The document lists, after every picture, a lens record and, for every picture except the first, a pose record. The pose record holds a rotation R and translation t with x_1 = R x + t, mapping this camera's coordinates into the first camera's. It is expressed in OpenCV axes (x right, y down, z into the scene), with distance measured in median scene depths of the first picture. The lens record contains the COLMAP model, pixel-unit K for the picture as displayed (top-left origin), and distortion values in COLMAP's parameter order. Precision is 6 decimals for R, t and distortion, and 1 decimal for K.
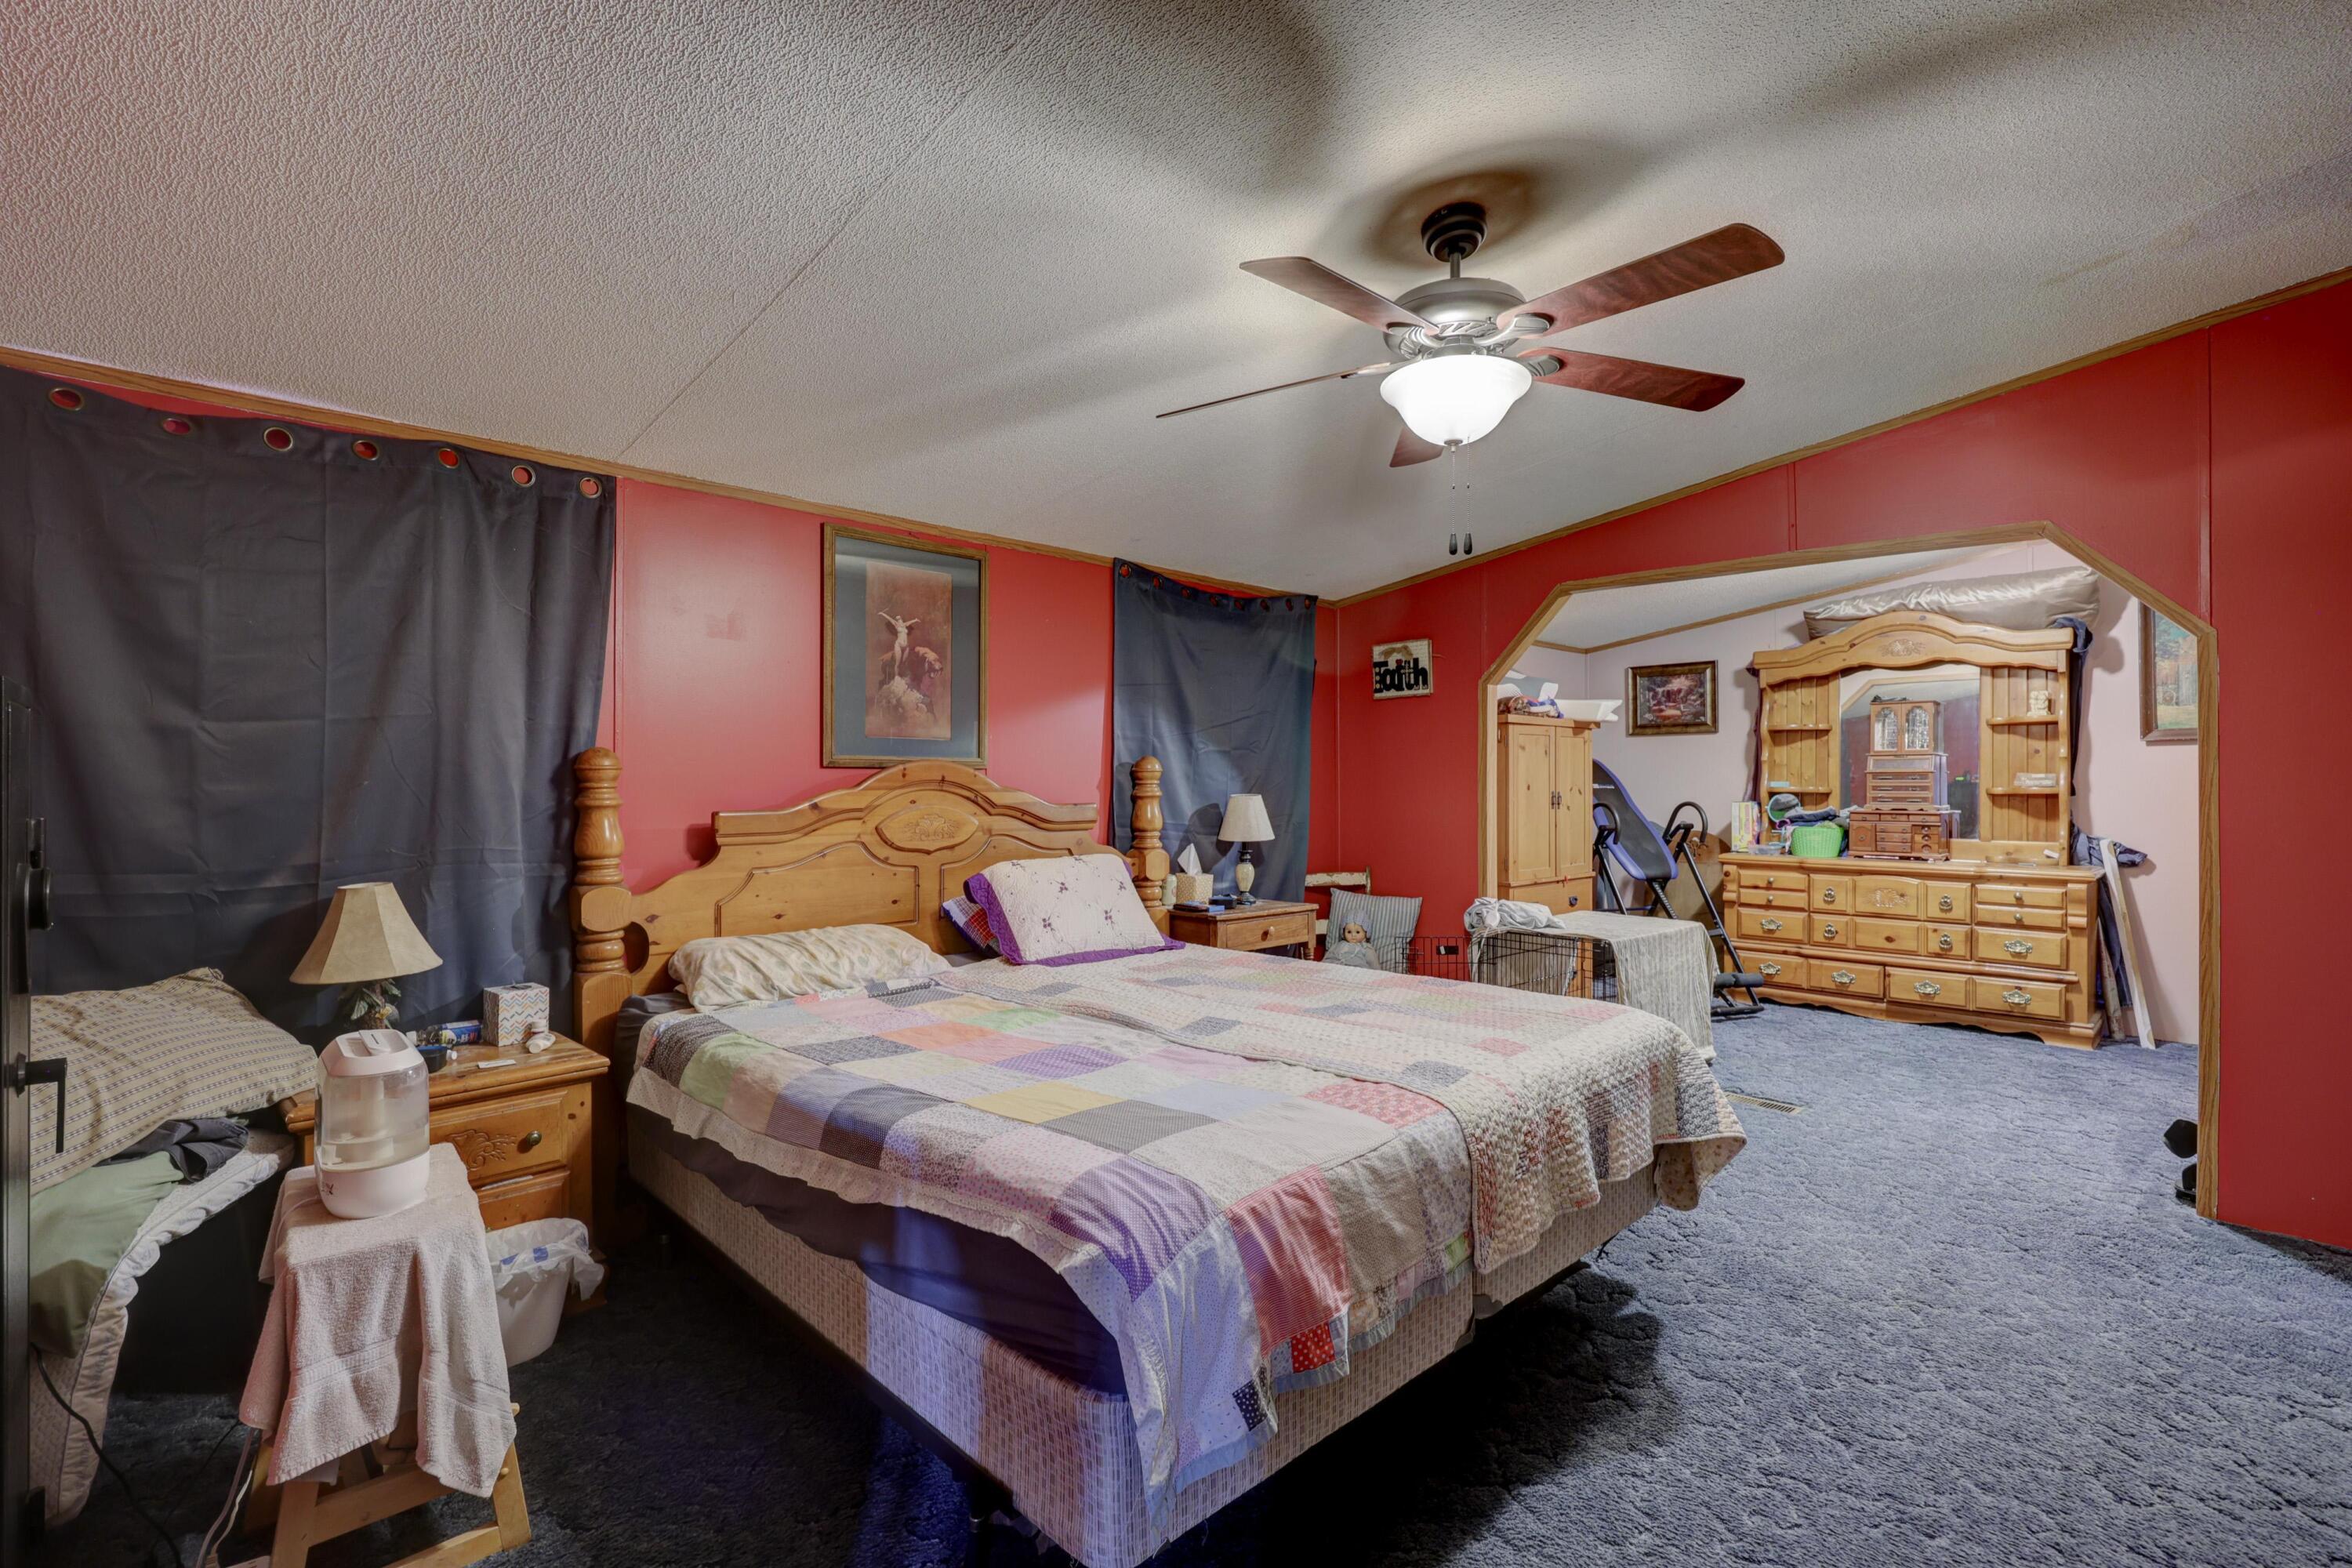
lens RADIAL K [[1062.8, 0, 1178.1], [0, 1062.8, 777.1], [0, 0, 1]] dist [-0.000470, 0.000160]
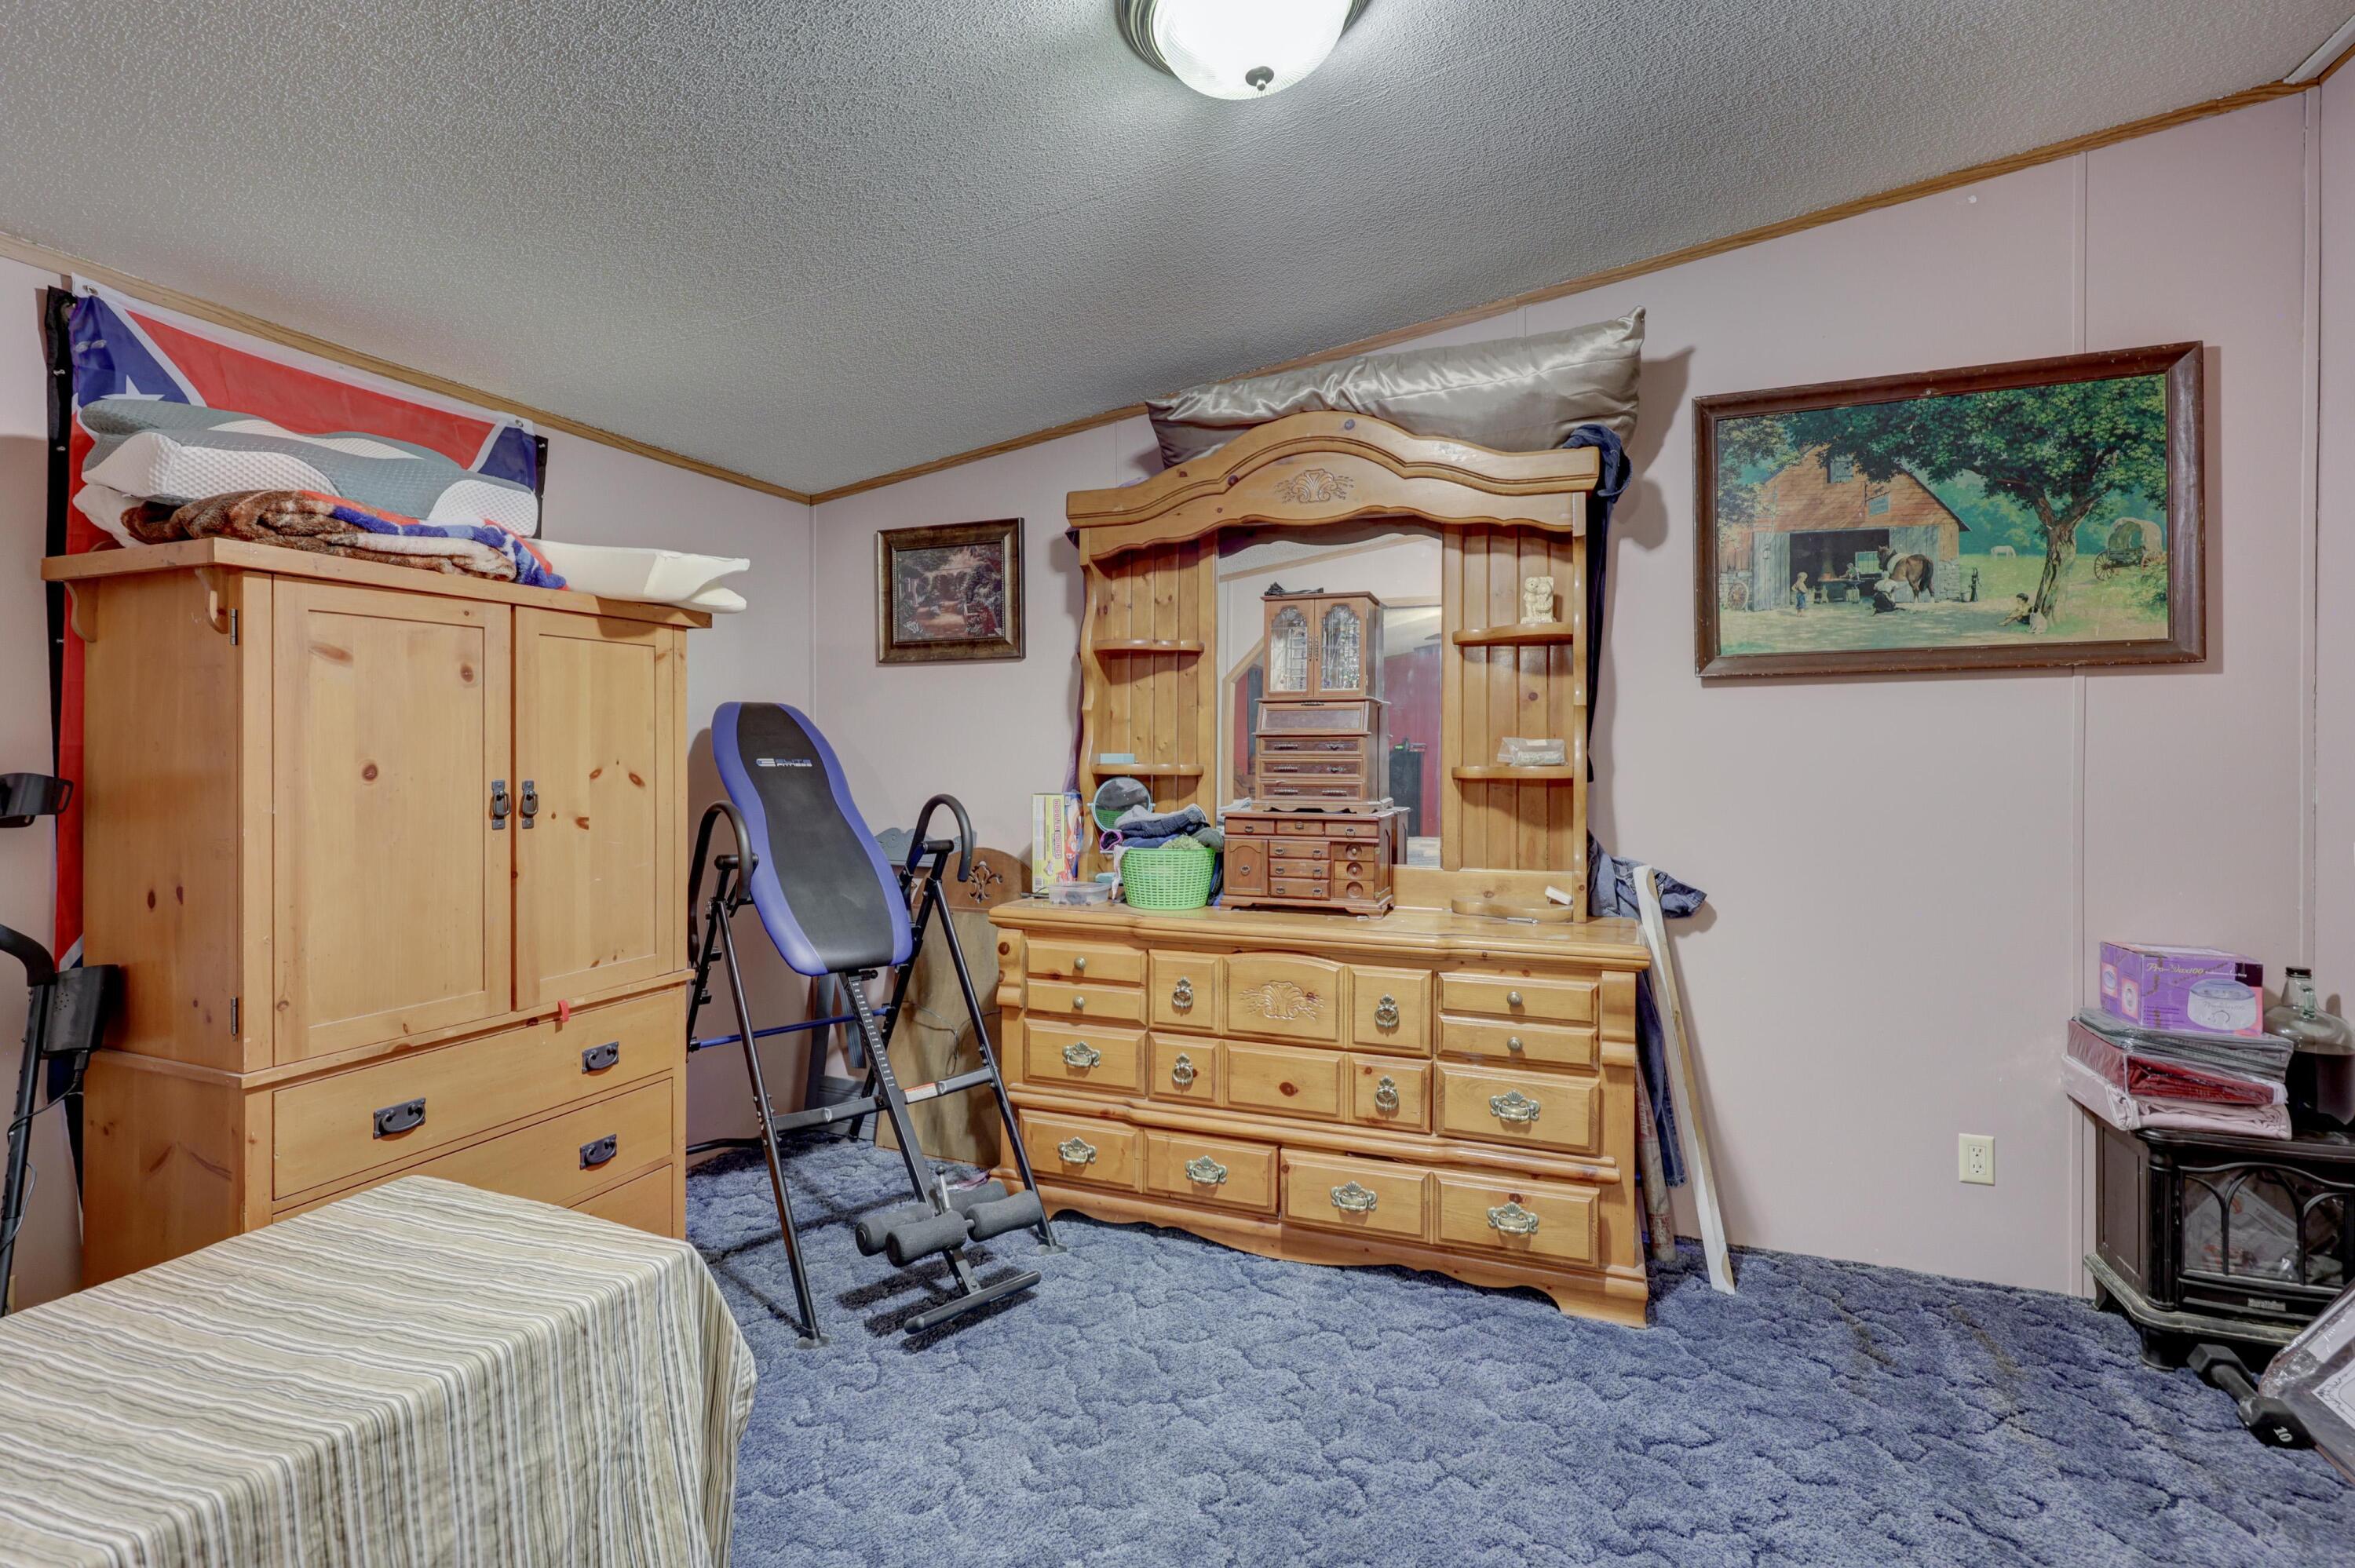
lens RADIAL K [[1159.5, 0, 1144.4], [0, 1159.5, 746.6], [0, 0, 1]] dist [0.001136, -0.000002]
pose [[0.912518, 0.001819, 0.409033, 0.386767], [-0.002644, 0.999995, 0.001452, 0.000195], [-0.409028, -0.002407, 0.912519, 0.537562]]
